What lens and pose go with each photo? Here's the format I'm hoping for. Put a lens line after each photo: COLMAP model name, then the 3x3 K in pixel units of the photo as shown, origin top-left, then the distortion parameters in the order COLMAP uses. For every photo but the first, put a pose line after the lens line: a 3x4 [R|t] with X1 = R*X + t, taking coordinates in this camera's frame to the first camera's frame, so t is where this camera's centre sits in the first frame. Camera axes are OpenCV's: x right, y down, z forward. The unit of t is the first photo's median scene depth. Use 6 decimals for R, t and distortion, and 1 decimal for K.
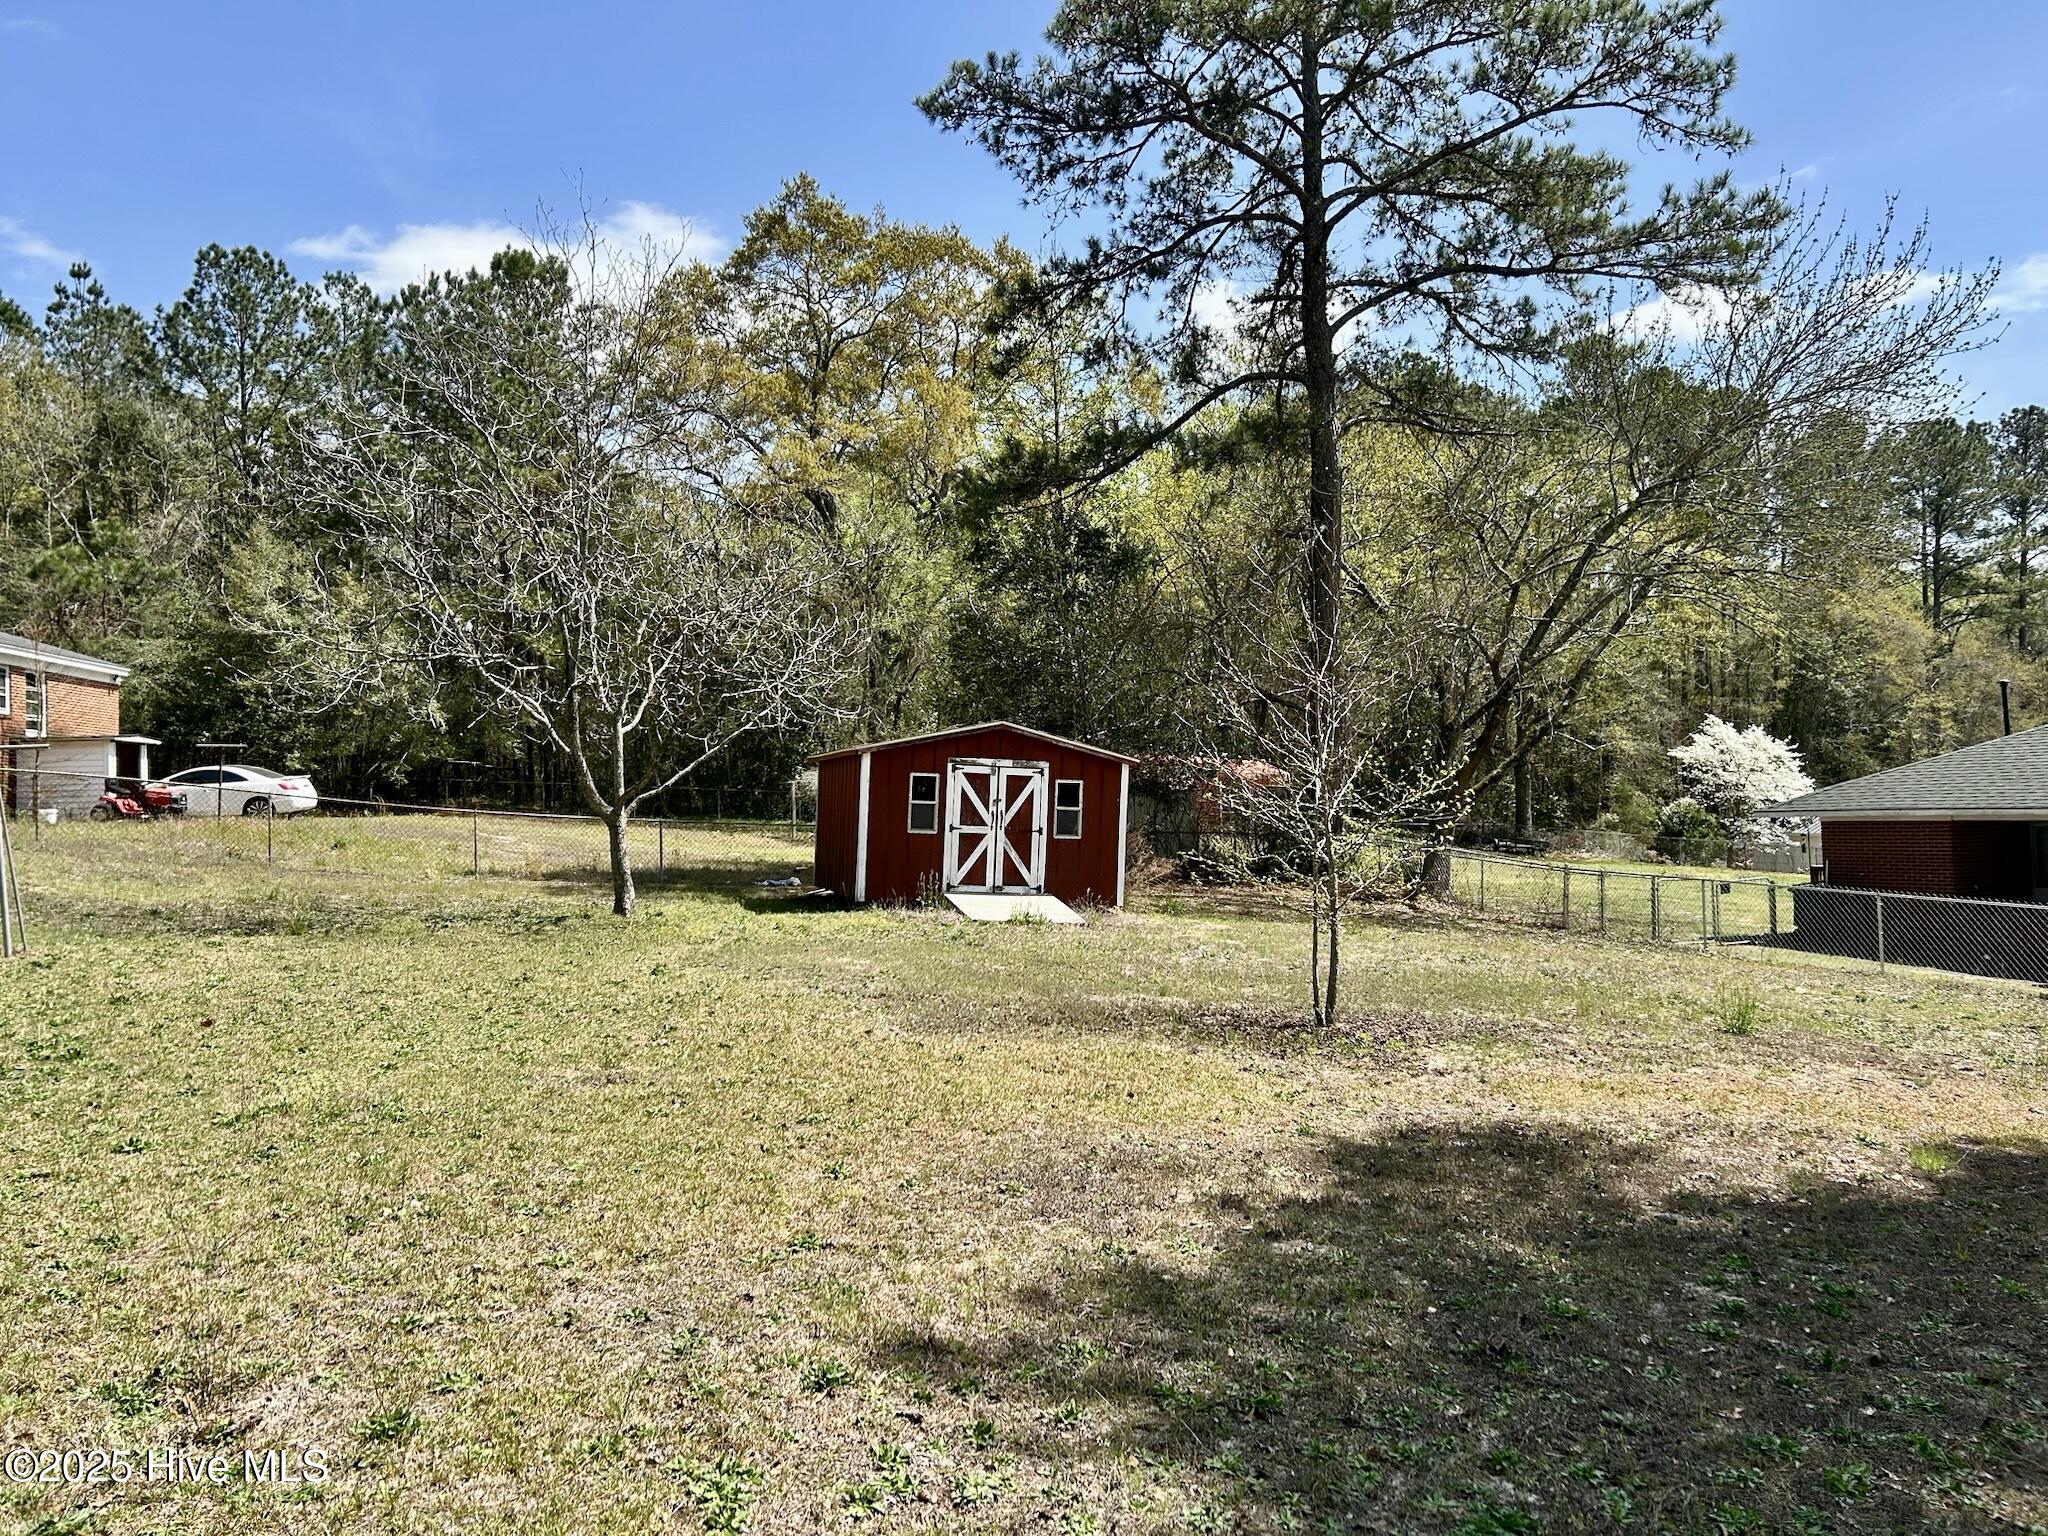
lens RADIAL K [[1529.5, 0, 1019.8], [0, 1529.5, 772.4], [0, 0, 1]] dist [0.006540, 0.004295]
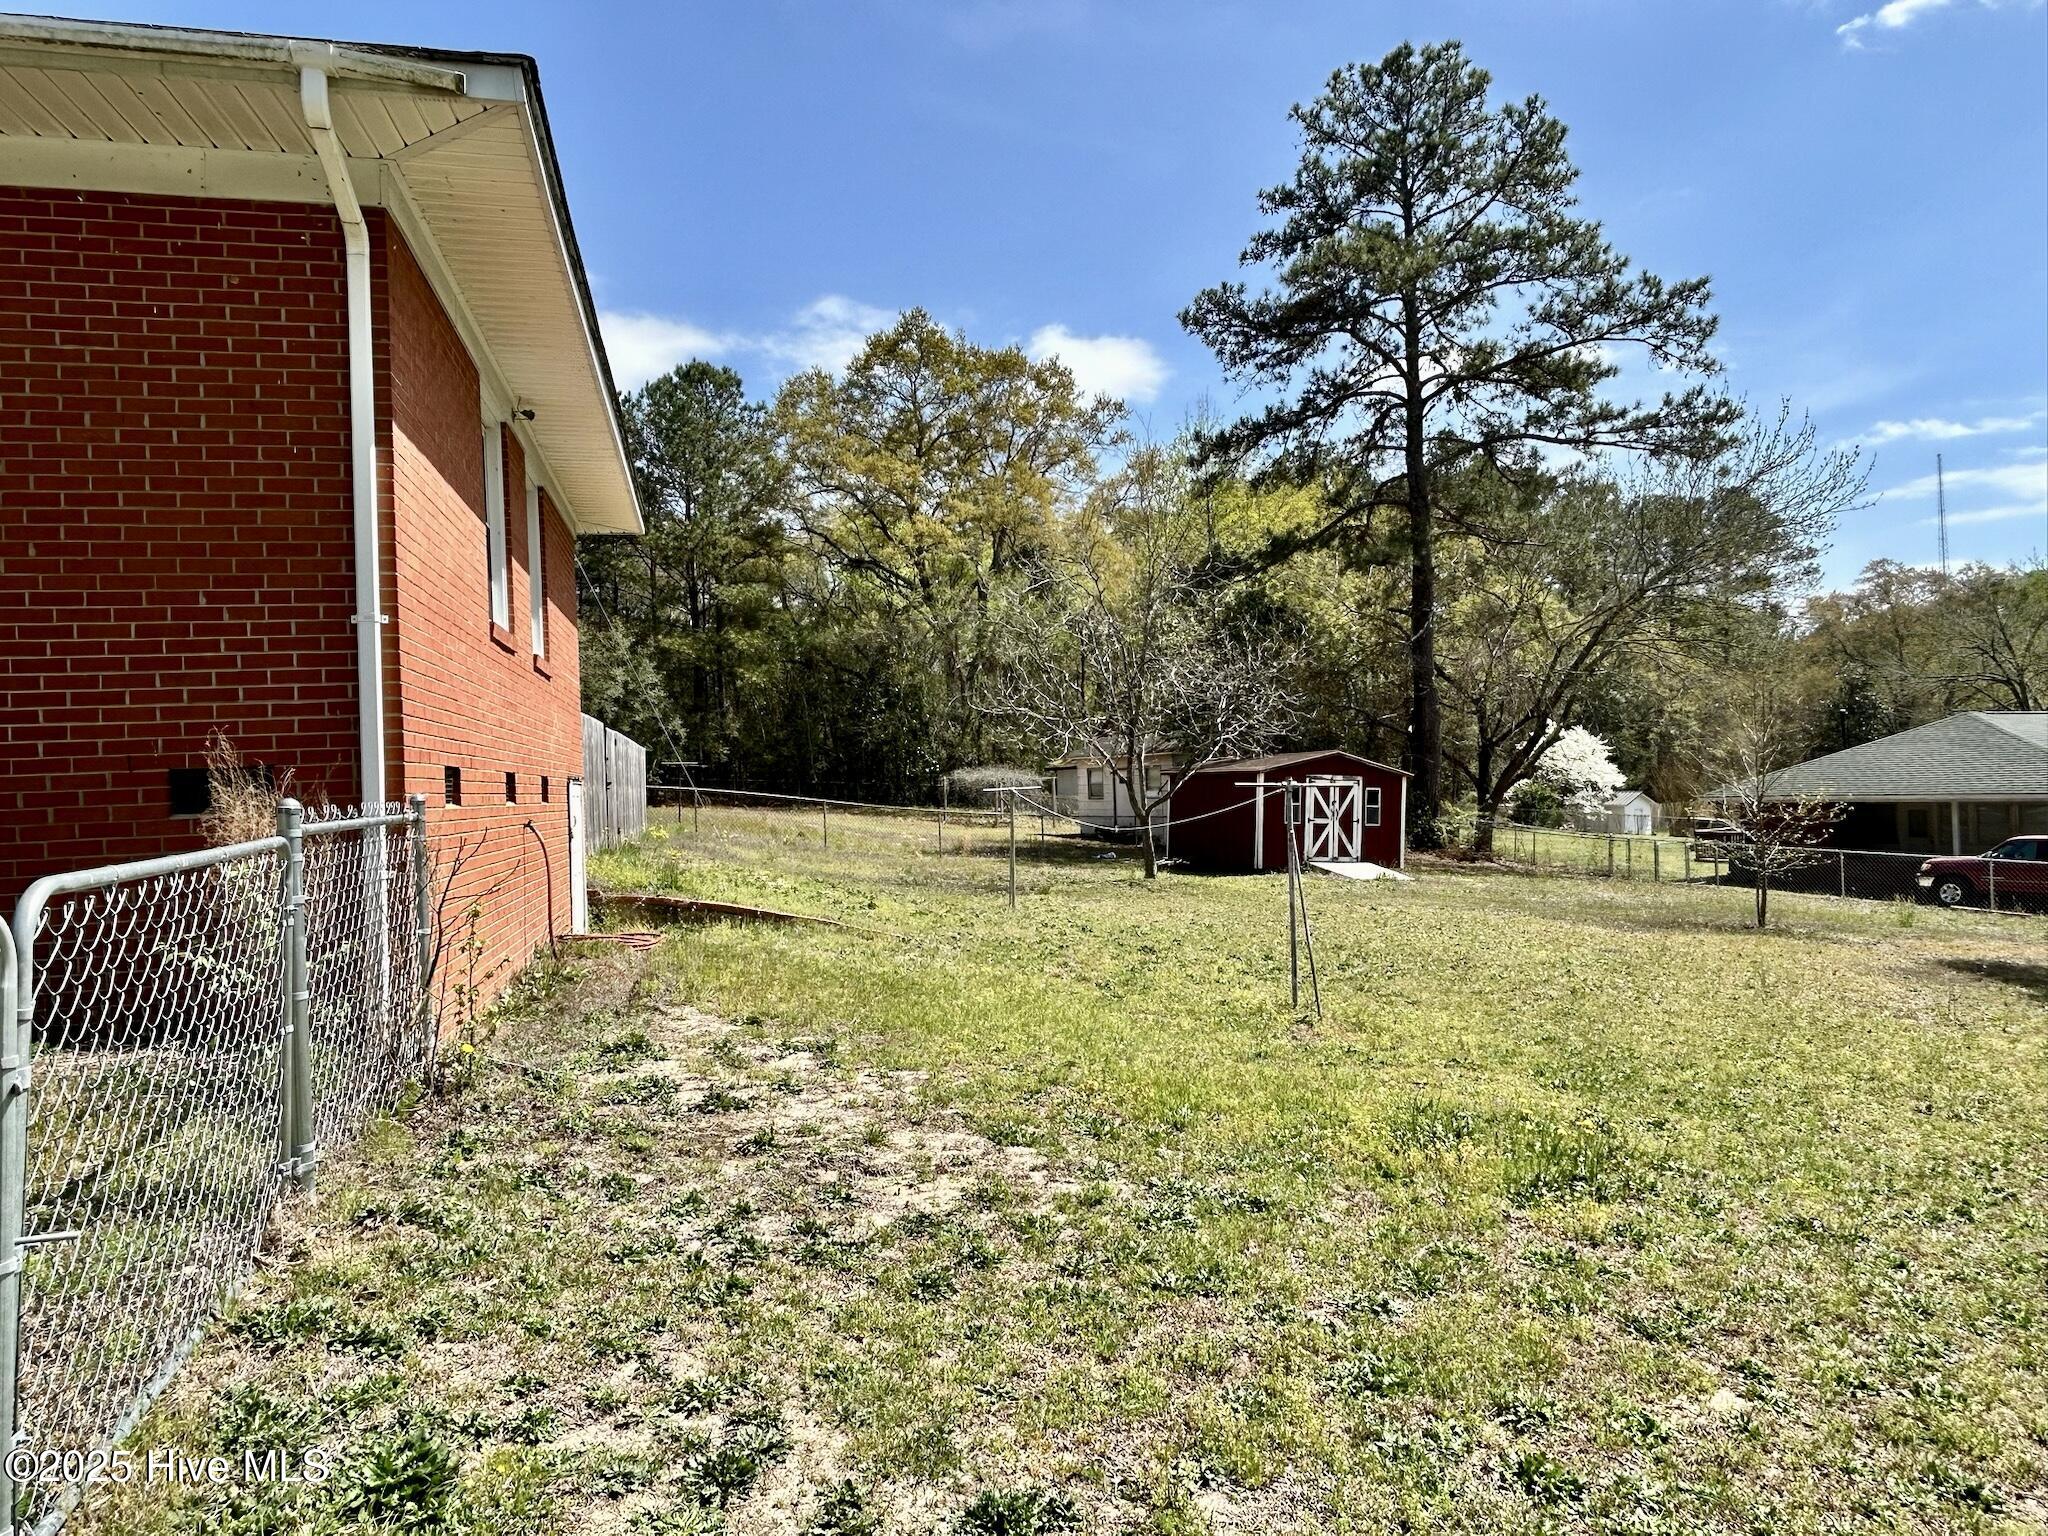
lens RADIAL K [[1321.1, 0, 1028.7], [0, 1321.1, 769.8], [0, 0, 1]] dist [0.003844, -0.001570]
pose [[0.989121, -0.013672, 0.146469, -0.417878], [0.012125, 0.999861, 0.011444, -0.027111], [-0.146606, -0.009543, 0.989149, -0.228203]]
